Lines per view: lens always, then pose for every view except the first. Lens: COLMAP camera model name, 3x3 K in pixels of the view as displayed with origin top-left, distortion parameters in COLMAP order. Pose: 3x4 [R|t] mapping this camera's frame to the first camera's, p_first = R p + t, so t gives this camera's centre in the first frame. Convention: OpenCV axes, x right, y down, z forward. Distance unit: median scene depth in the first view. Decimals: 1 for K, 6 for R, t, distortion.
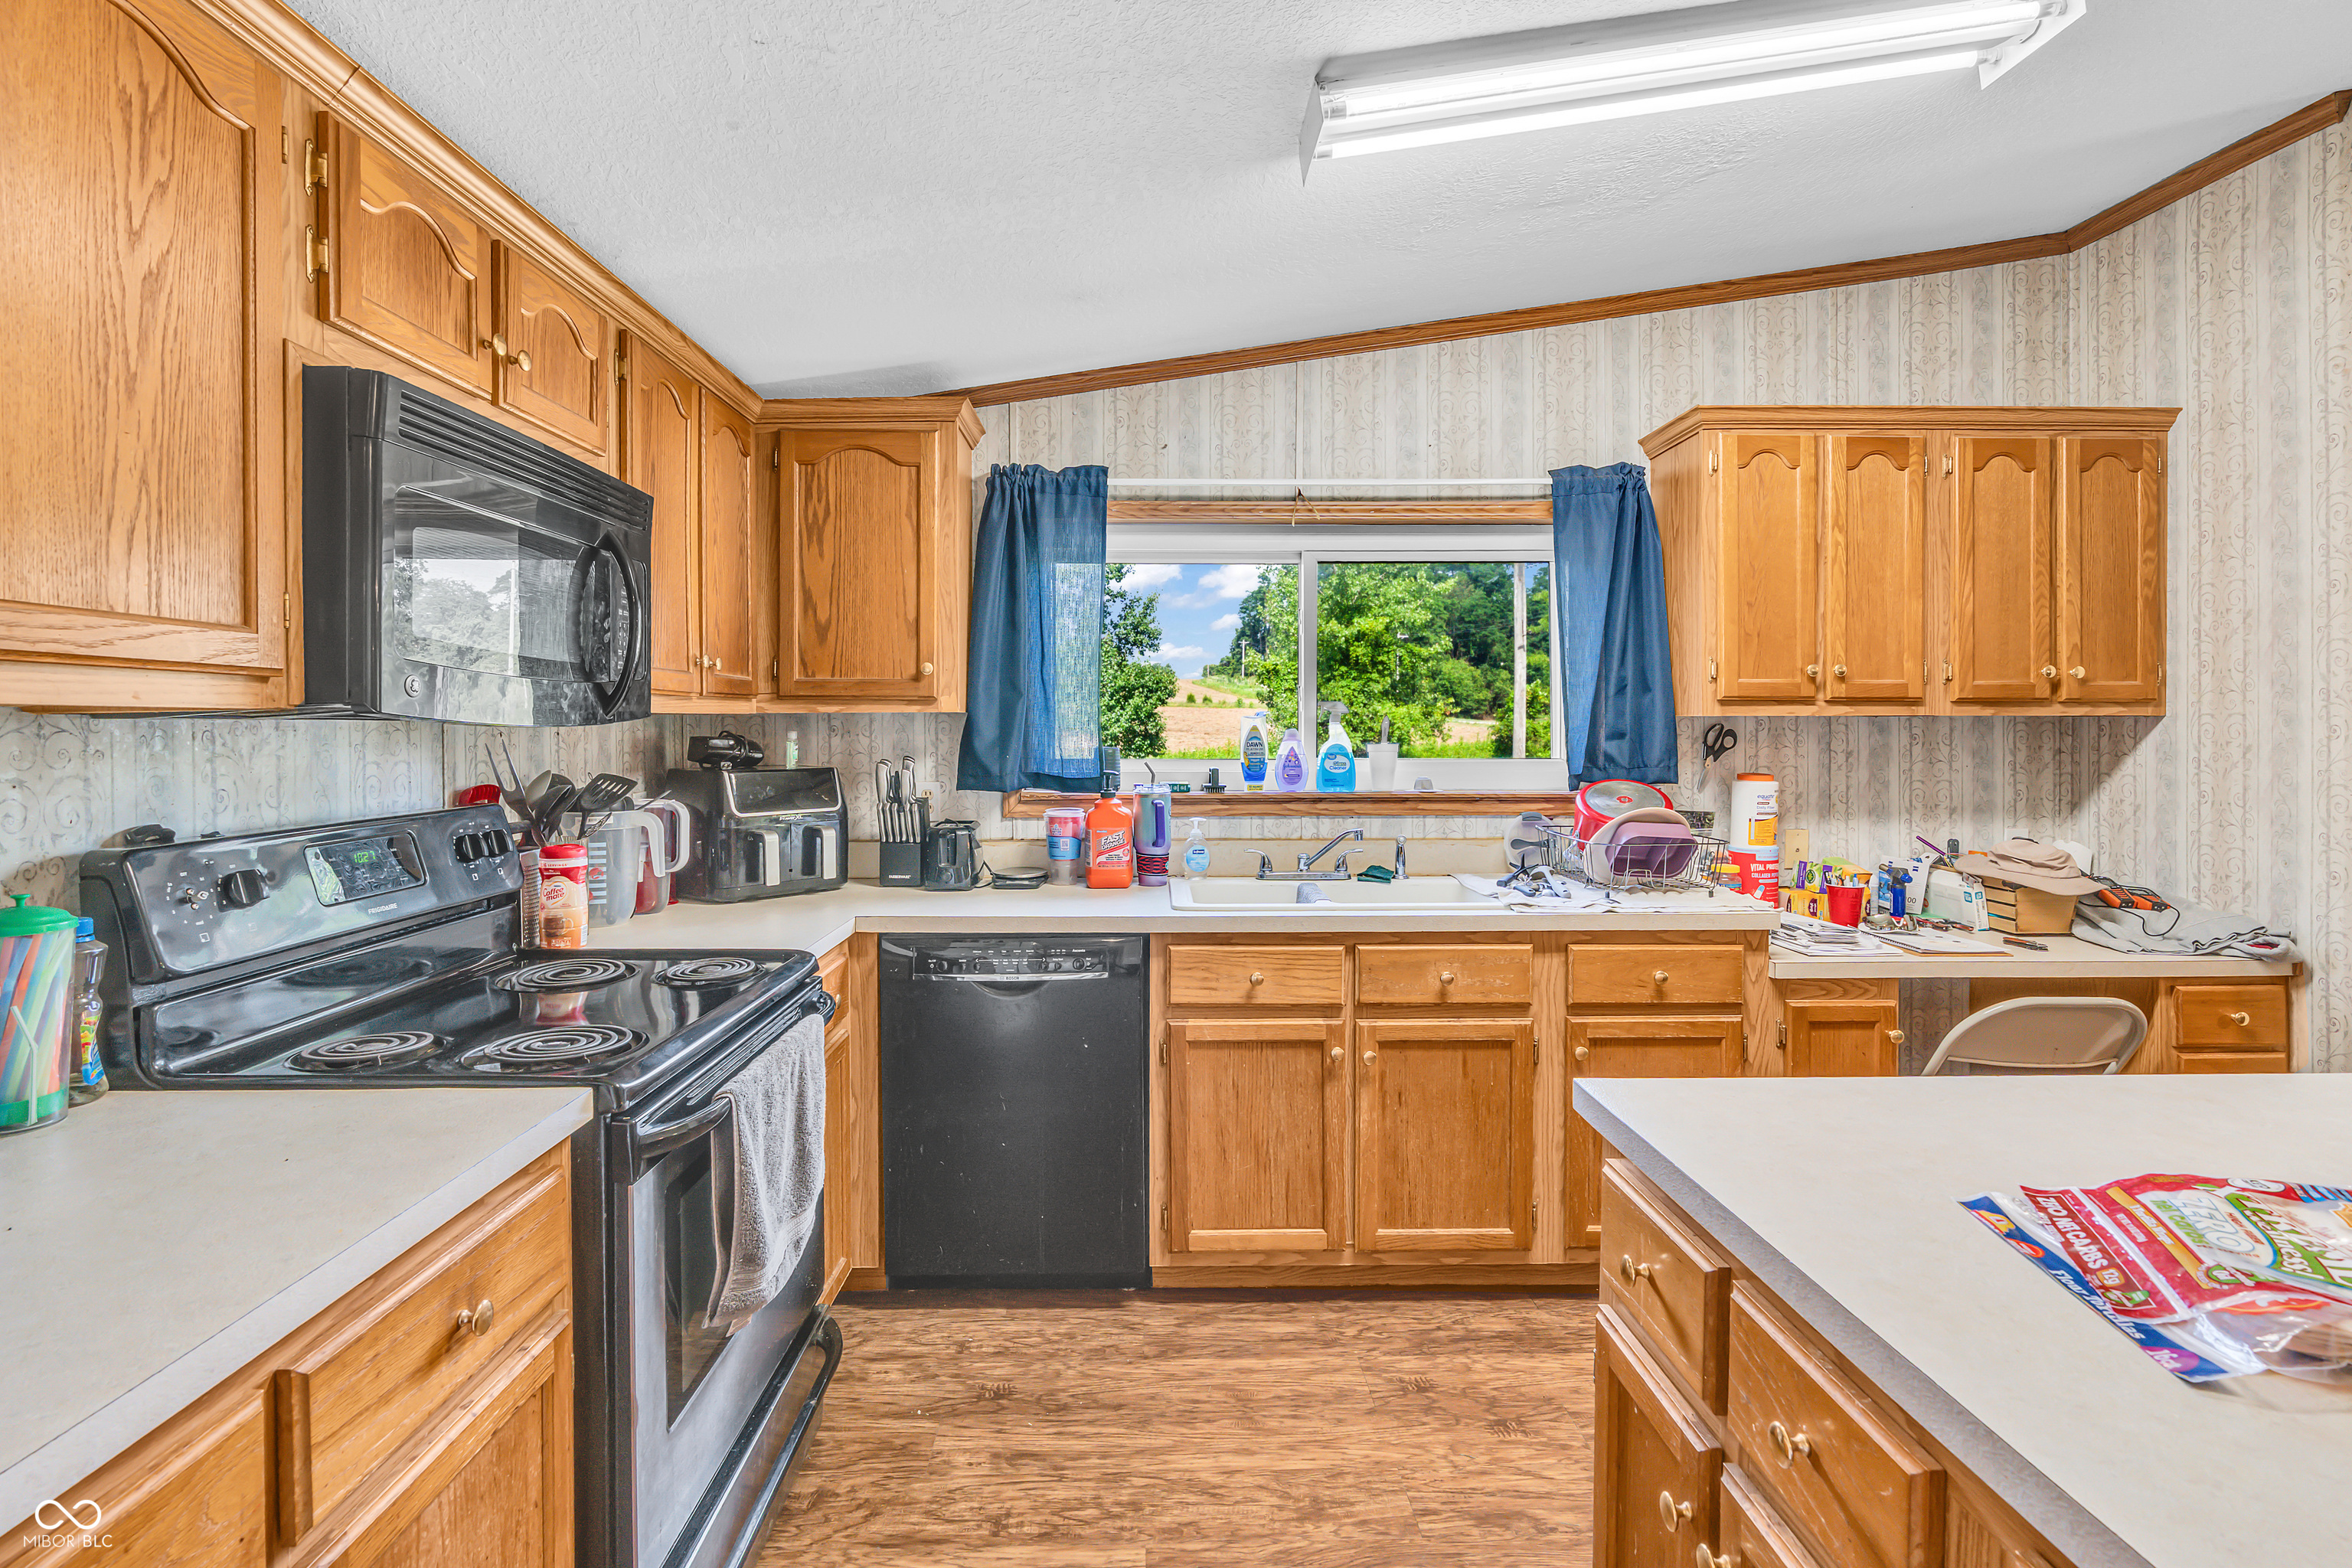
lens RADIAL K [[1121.5, 0, 1160.3], [0, 1121.5, 727.5], [0, 0, 1]] dist [-0.005073, 0.000155]
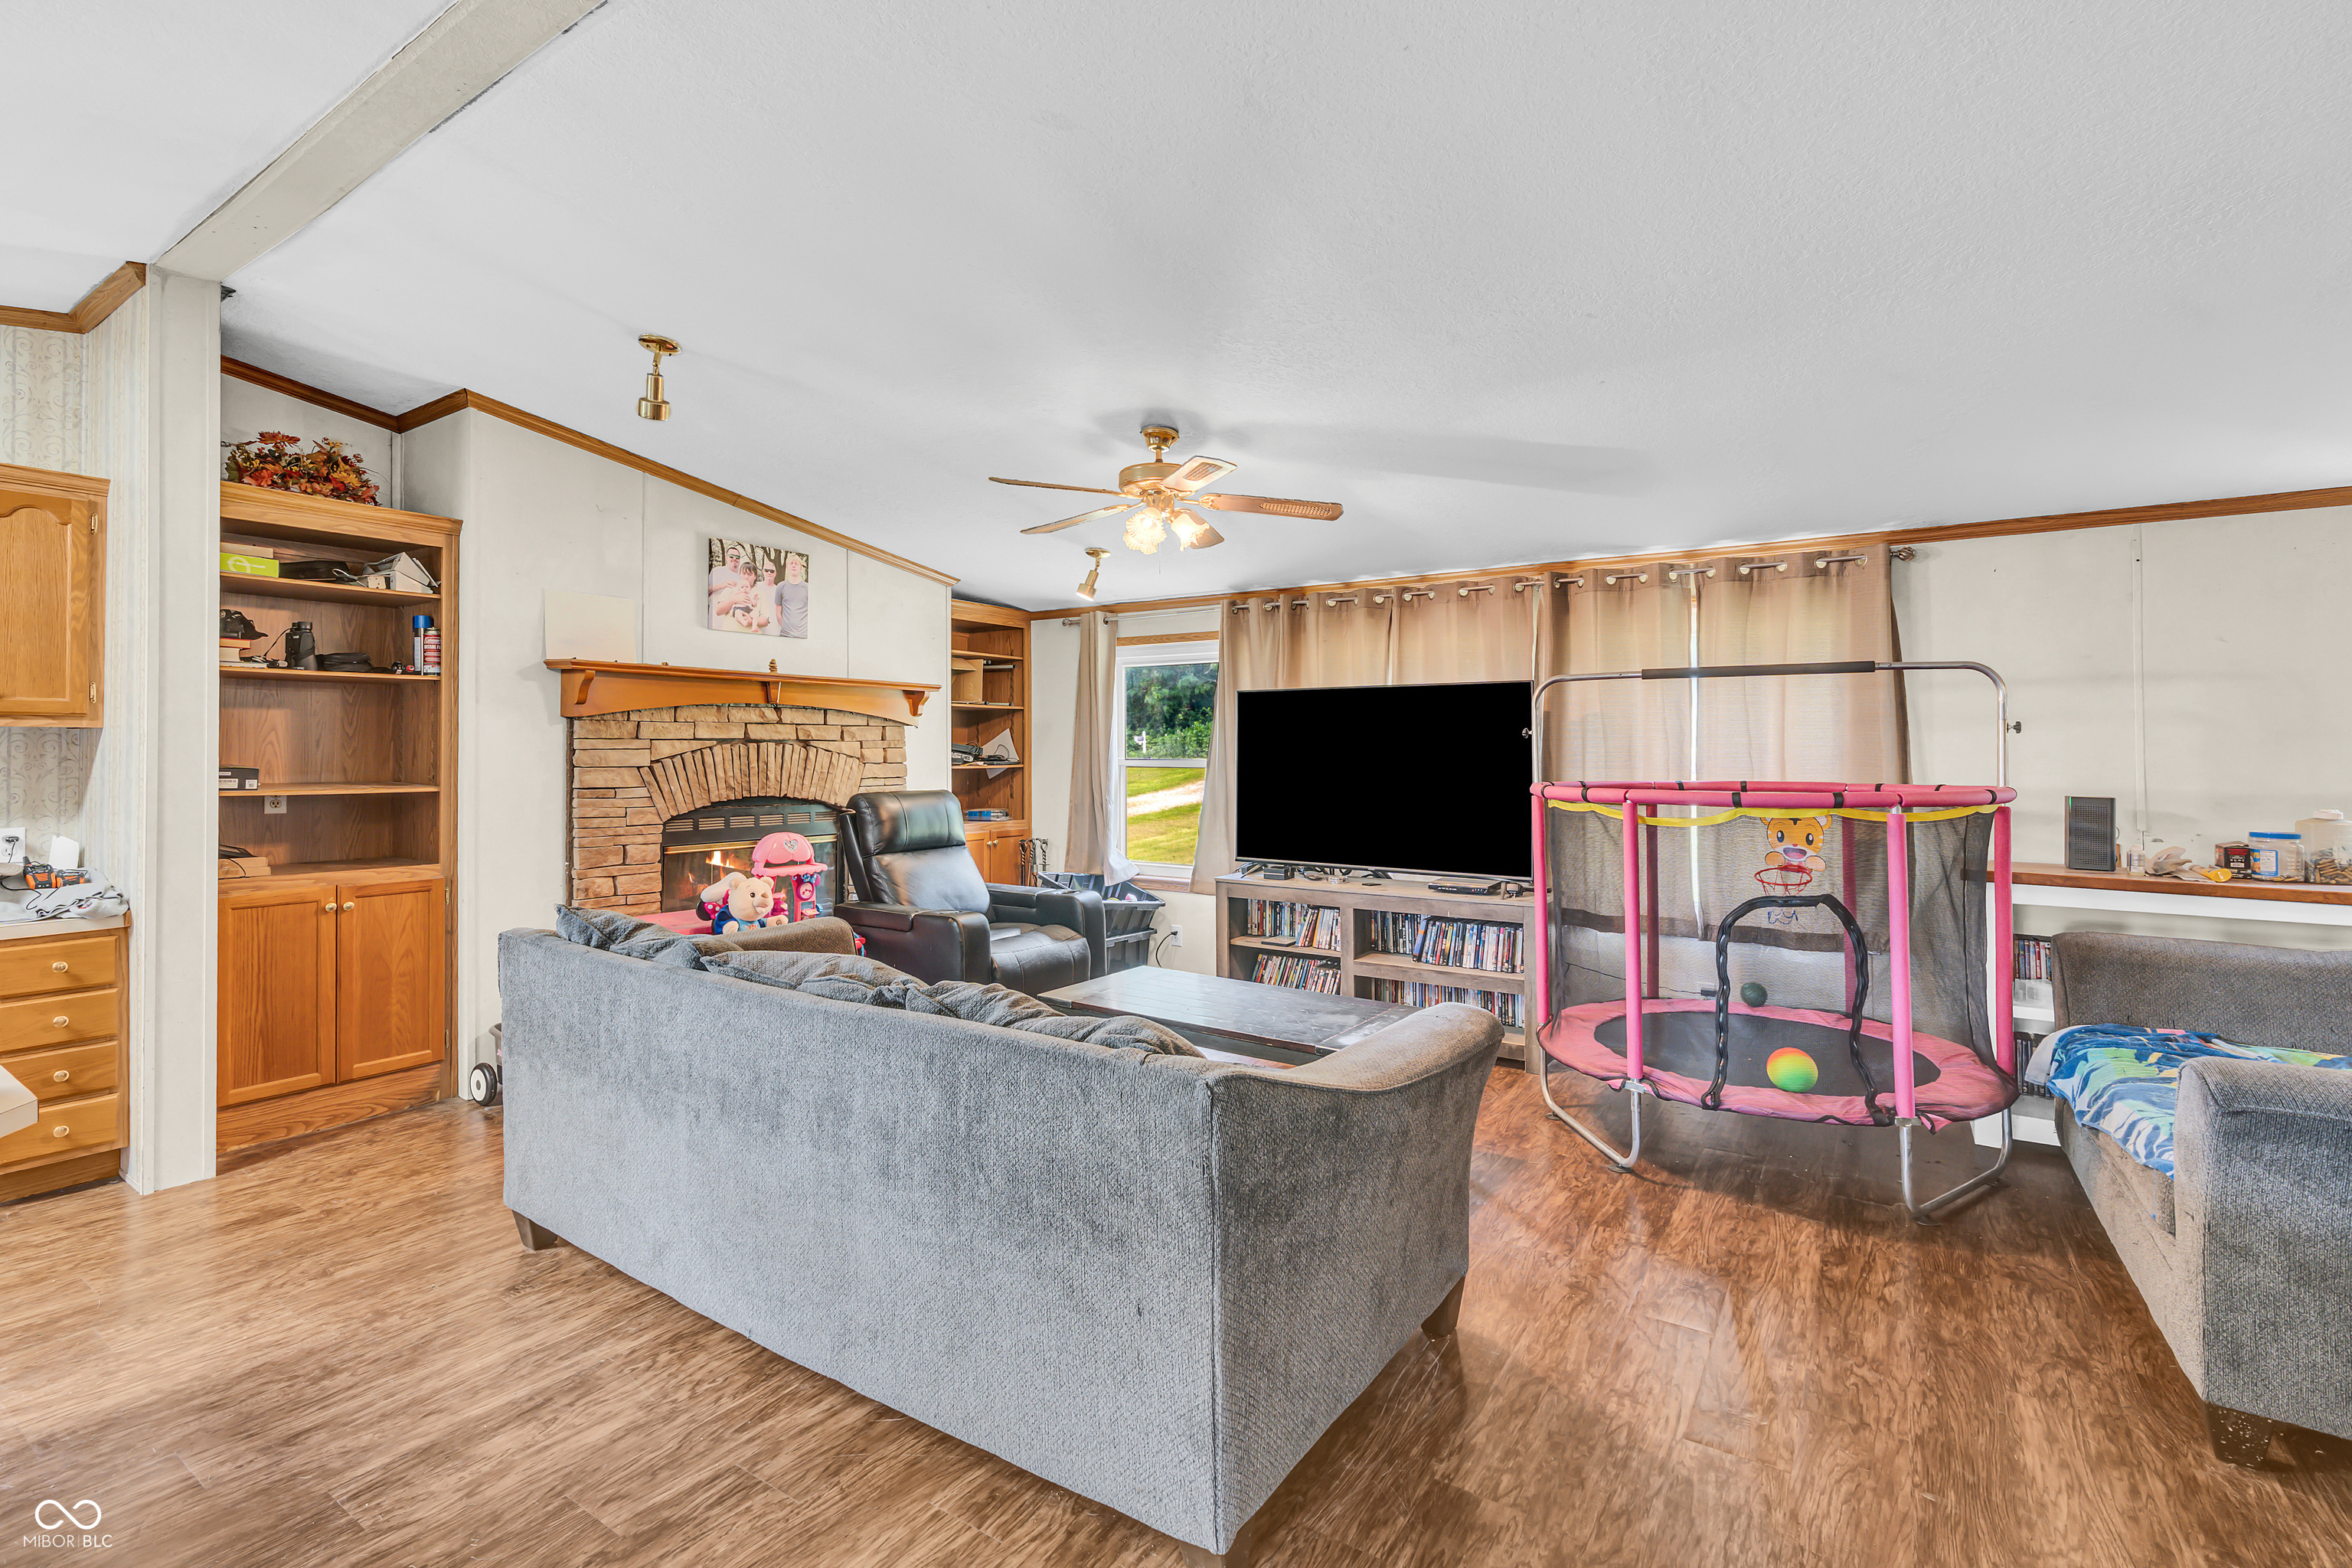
lens RADIAL K [[1076.0, 0, 1182.6], [0, 1076.0, 725.1], [0, 0, 1]] dist [-0.007550, 0.000739]
pose [[0.571927, 0.019178, 0.820080, 0.606561], [0.004551, 0.999637, -0.026551, 0.022598], [-0.820292, 0.018918, 0.571632, -0.627600]]
